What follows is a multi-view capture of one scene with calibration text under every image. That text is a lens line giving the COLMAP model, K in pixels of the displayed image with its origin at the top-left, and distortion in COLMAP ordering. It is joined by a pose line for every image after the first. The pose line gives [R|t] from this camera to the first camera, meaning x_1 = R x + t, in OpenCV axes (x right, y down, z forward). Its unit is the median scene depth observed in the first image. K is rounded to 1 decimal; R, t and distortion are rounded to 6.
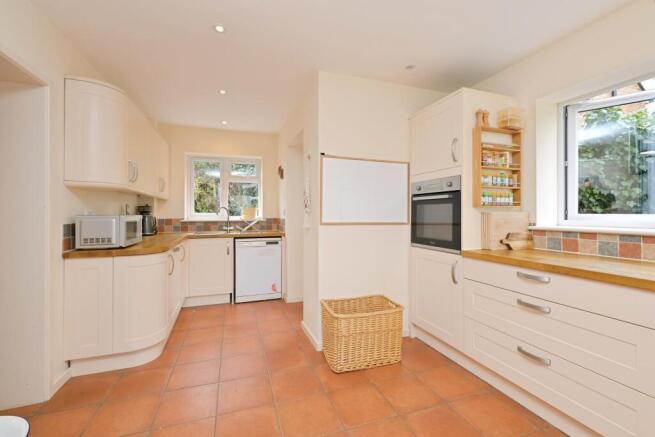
lens RADIAL K [[274.8, 0, 324.7], [0, 274.8, 215.1], [0, 0, 1]] dist [-0.000587, 0.000507]
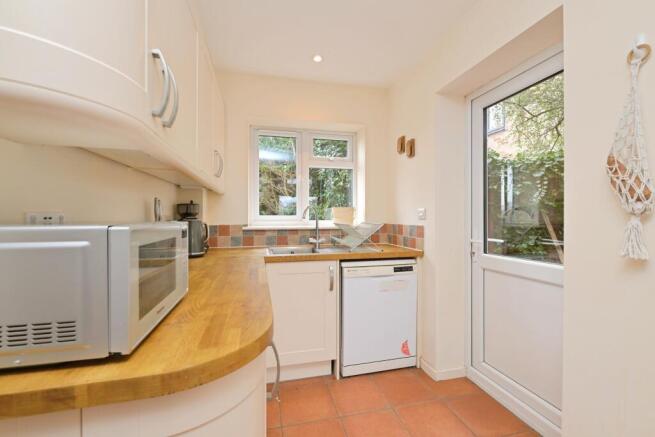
lens RADIAL K [[274.8, 0, 327.7], [0, 274.8, 215.3], [0, 0, 1]] dist [-0.000587, 0.000507]
pose [[0.996722, 0.000663, -0.080902, -0.335185], [-0.000875, 0.999996, -0.002585, -0.007732], [0.080900, 0.002648, 0.996719, 0.477723]]
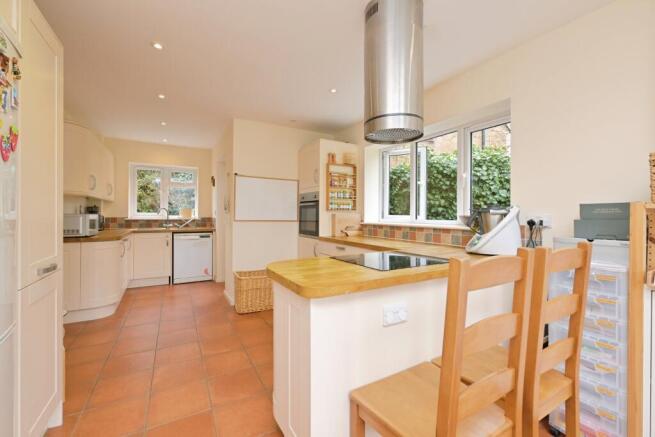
lens RADIAL K [[274.8, 0, 325.5], [0, 274.8, 217.0], [0, 0, 1]] dist [-0.000587, 0.000507]
pose [[0.983880, 0.005172, 0.178754, 0.148595], [-0.006068, 0.999972, 0.004465, 0.000967], [-0.178726, -0.005477, 0.983884, -0.401923]]
